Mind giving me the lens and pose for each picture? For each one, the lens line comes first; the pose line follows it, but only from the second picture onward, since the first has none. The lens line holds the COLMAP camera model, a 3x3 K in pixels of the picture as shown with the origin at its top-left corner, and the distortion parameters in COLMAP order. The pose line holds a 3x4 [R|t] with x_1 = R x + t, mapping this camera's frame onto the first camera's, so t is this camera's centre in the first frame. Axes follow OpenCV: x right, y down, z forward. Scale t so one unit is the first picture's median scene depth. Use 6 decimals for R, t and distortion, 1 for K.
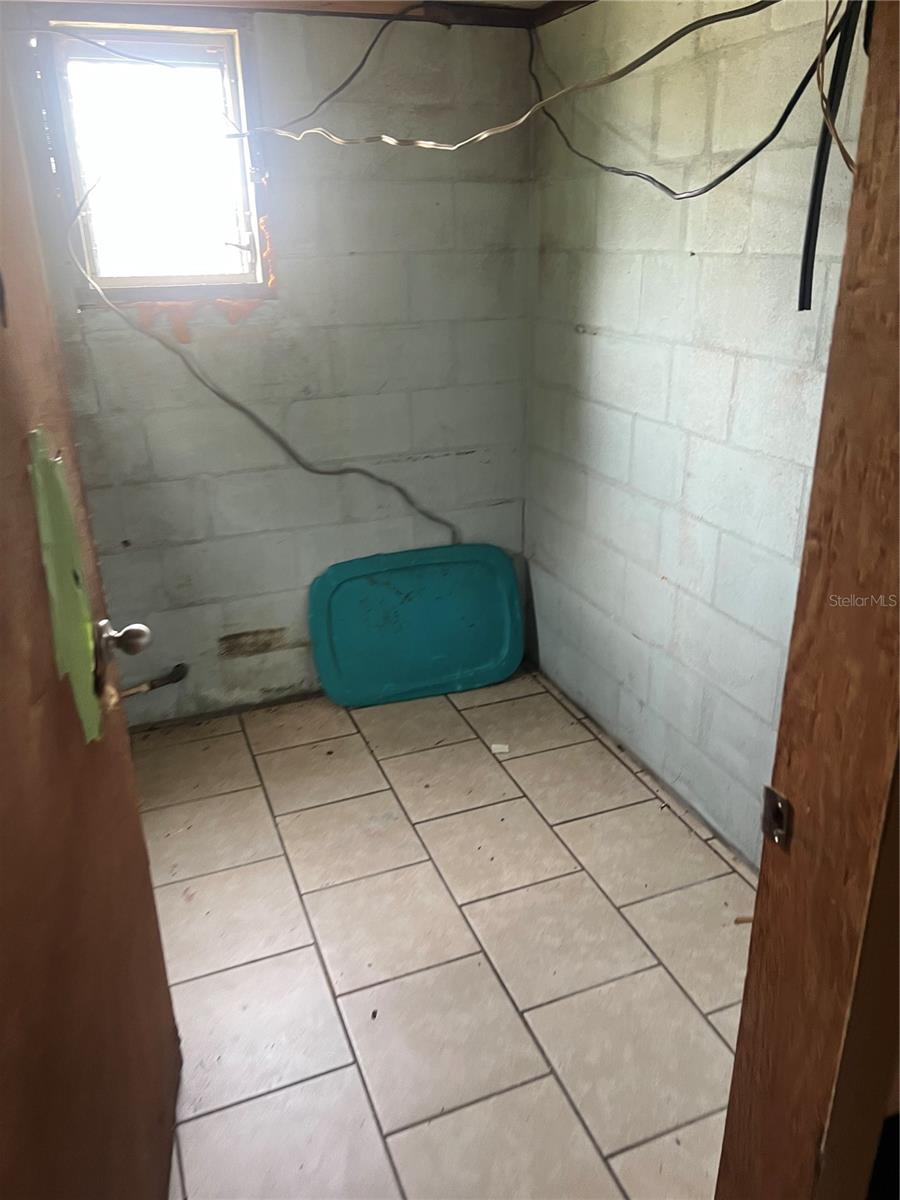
lens RADIAL K [[908.8, 0, 450.0], [0, 908.8, 600.0], [0, 0, 1]] dist [0.041433, -0.042197]
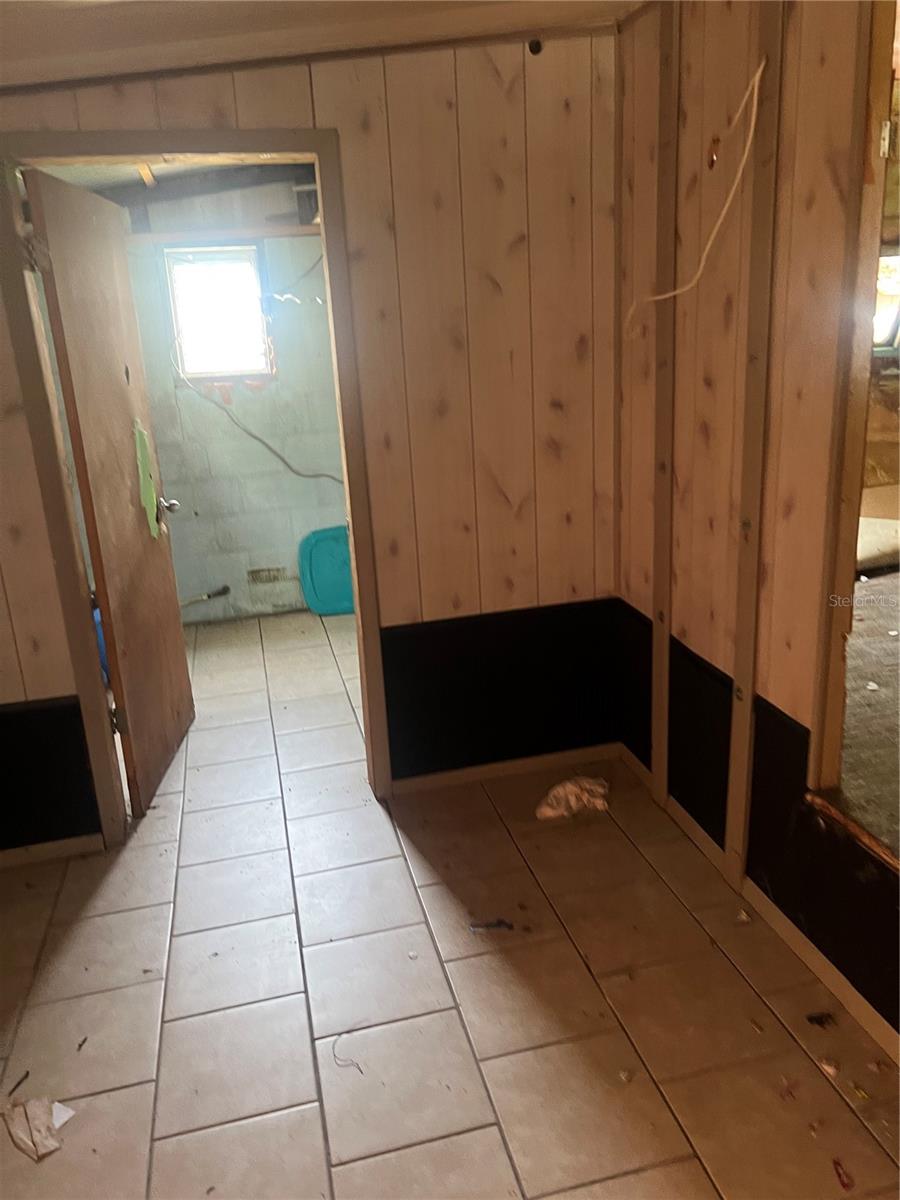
lens RADIAL K [[908.8, 0, 450.0], [0, 908.8, 600.0], [0, 0, 1]] dist [0.041433, -0.042197]
pose [[0.991256, 0.006164, -0.131809, 0.371778], [-0.017634, 0.996137, -0.086023, 0.246607], [0.130770, 0.087595, 0.987535, -0.685971]]
